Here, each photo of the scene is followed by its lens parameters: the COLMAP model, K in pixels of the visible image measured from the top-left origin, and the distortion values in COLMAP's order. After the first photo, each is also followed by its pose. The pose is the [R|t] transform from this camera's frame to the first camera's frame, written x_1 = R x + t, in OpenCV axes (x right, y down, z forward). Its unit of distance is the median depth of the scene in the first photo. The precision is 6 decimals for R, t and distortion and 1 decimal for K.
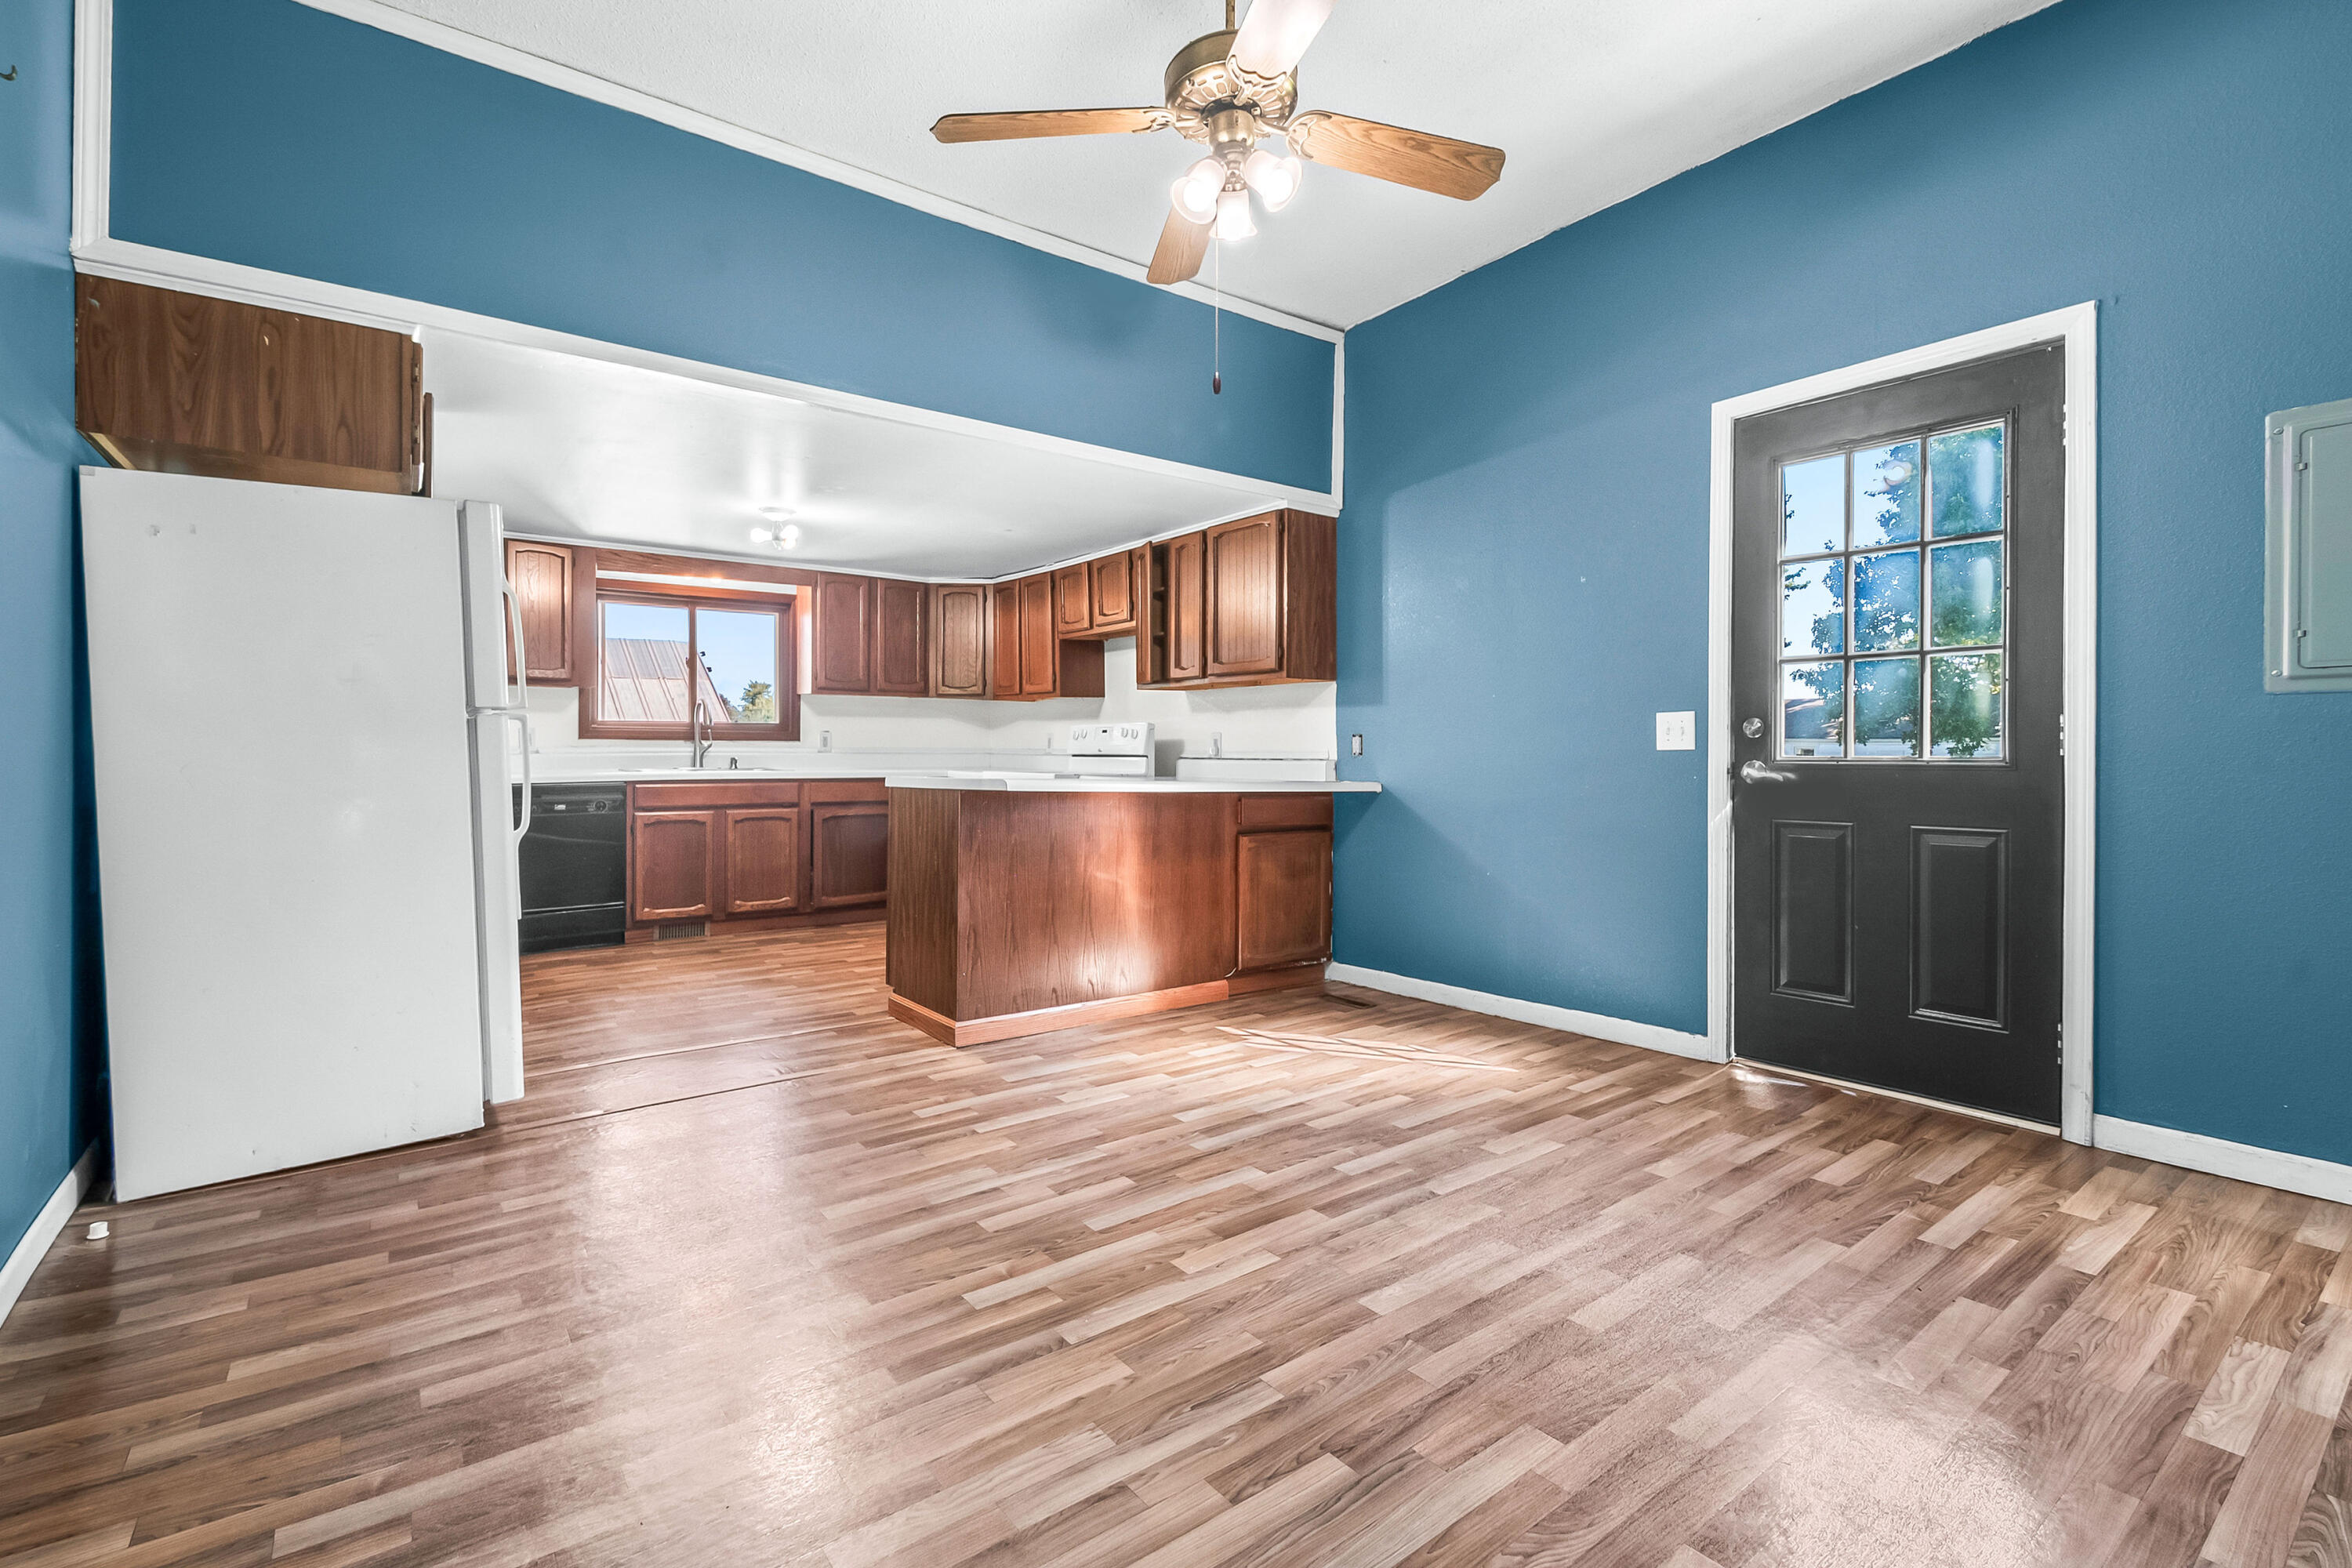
lens RADIAL K [[1069.5, 0, 1144.9], [0, 1069.5, 758.7], [0, 0, 1]] dist [0.011065, -0.012260]
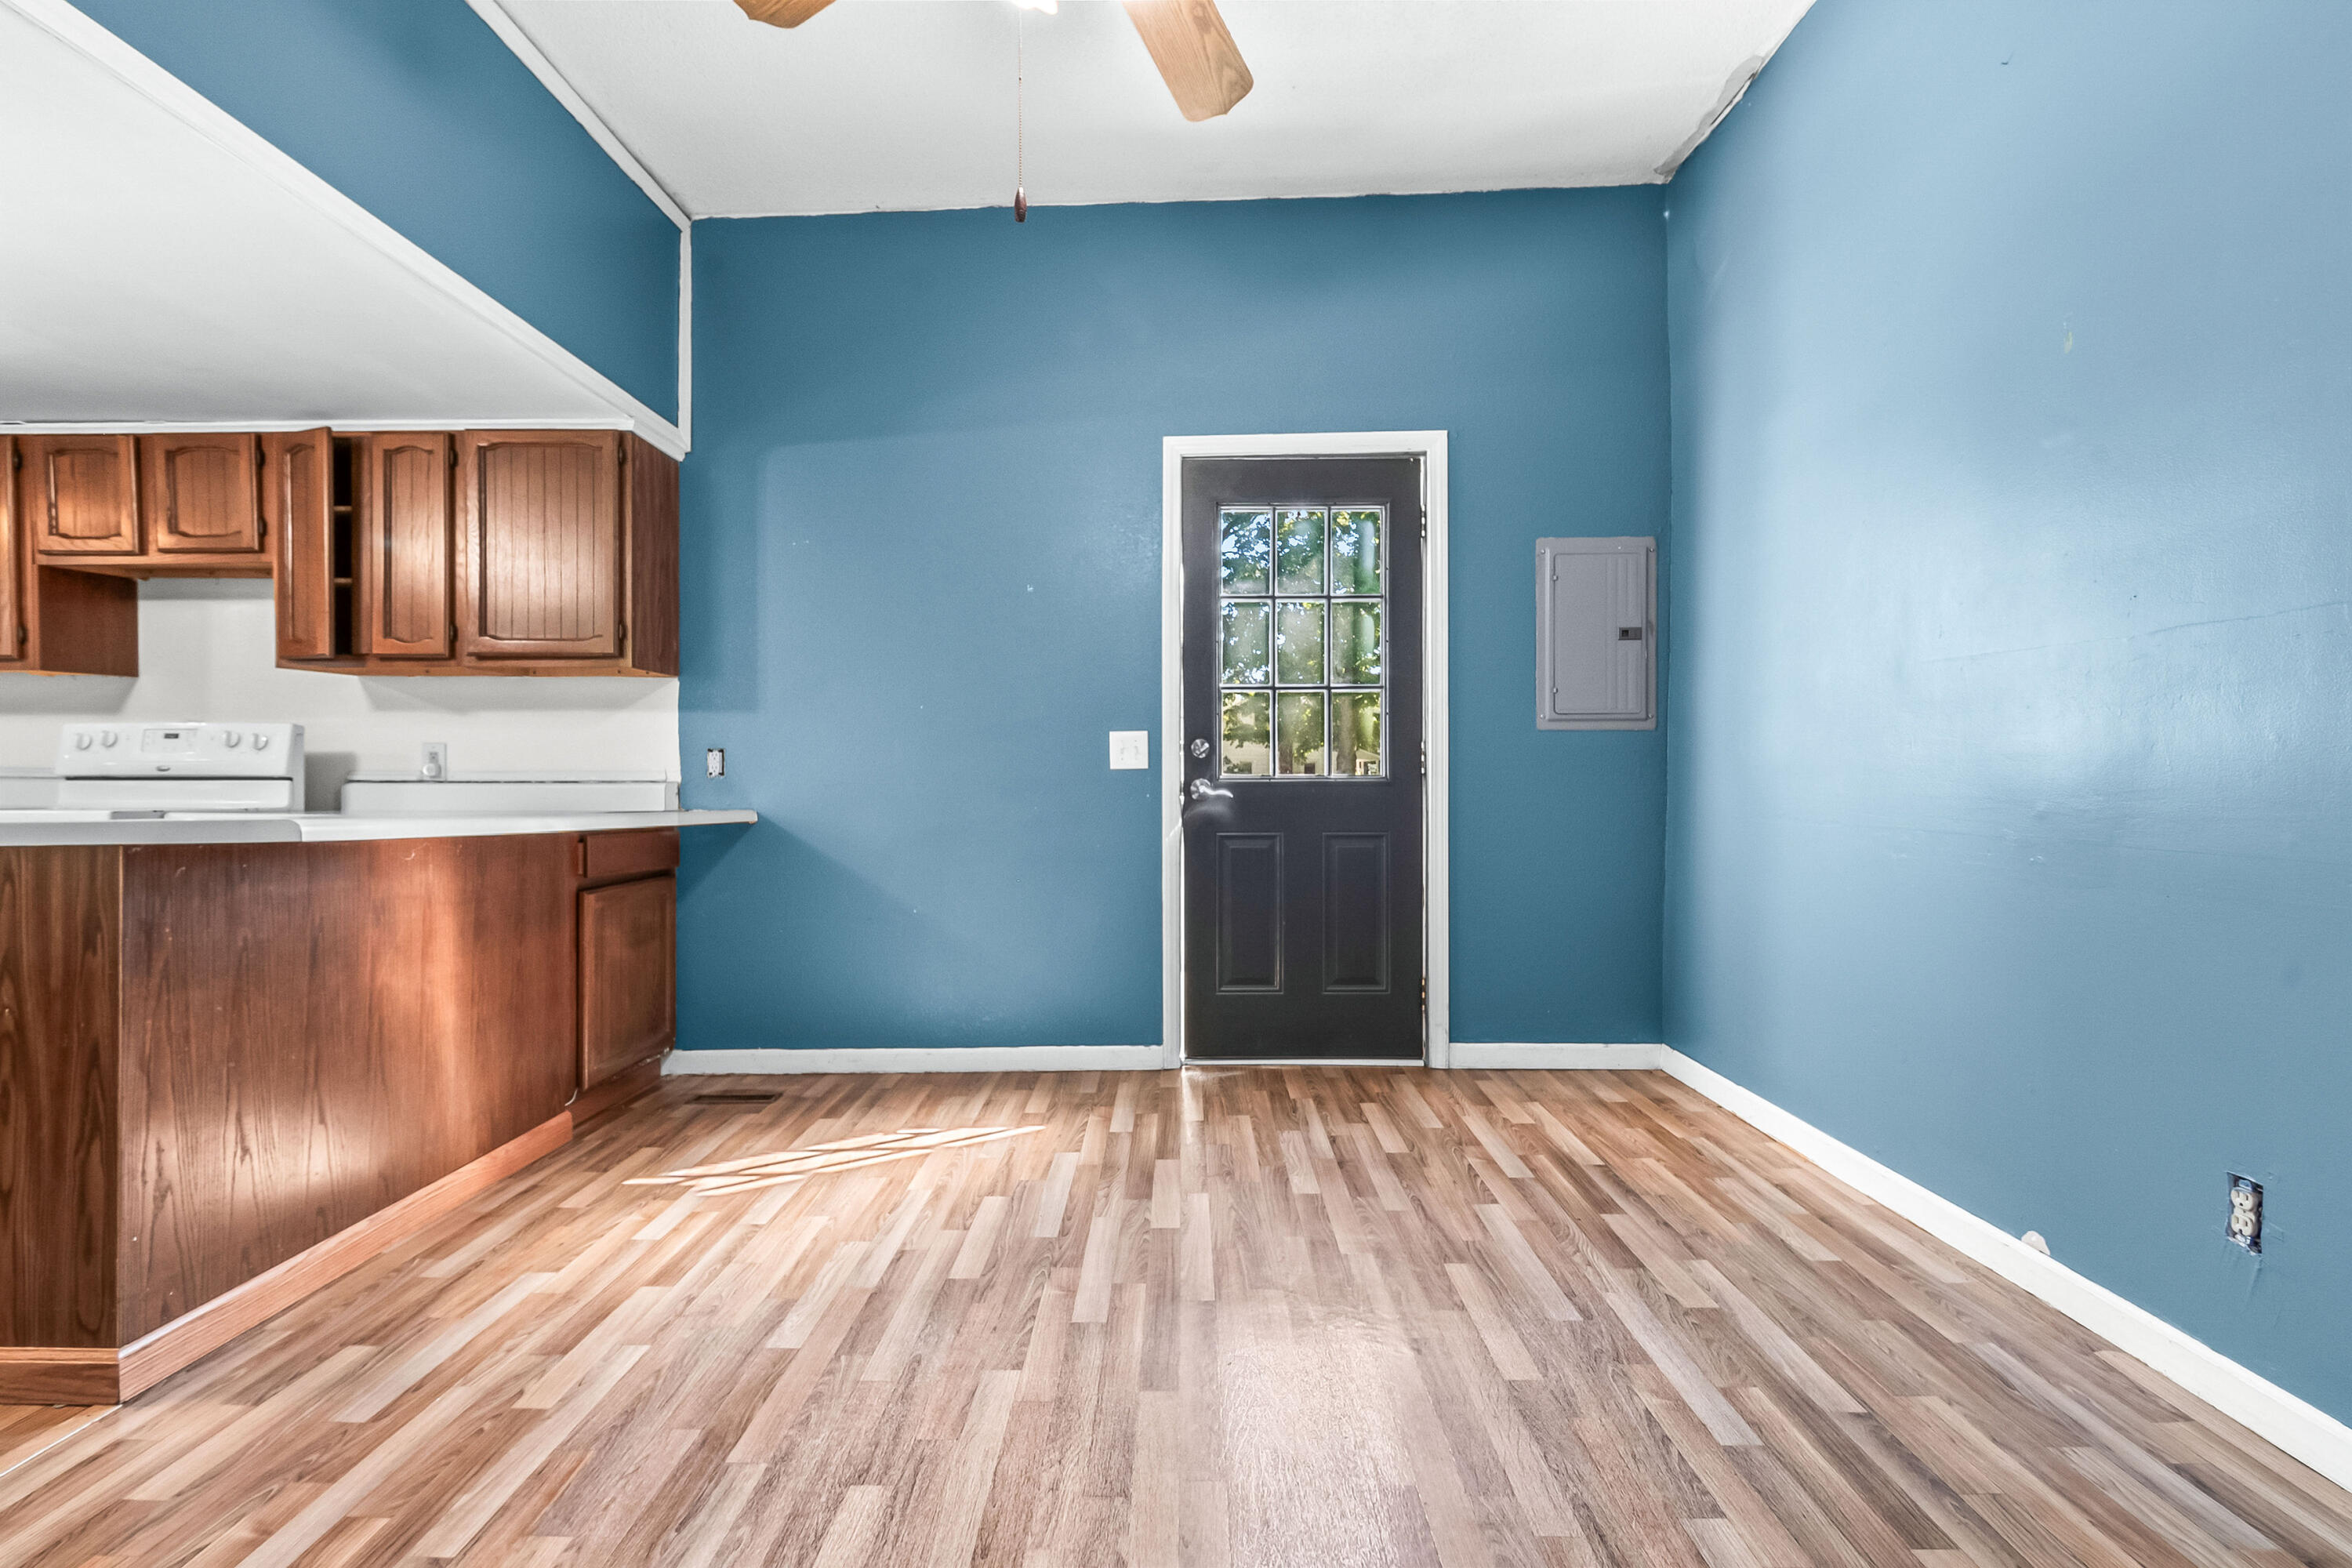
lens RADIAL K [[1046.6, 0, 1165.3], [0, 1046.6, 777.8], [0, 0, 1]] dist [0.011040, -0.005744]
pose [[0.603463, -0.001499, 0.797390, -0.212957], [0.006218, 0.999977, -0.002826, 0.002560], [-0.797367, 0.006664, 0.603458, 0.290999]]
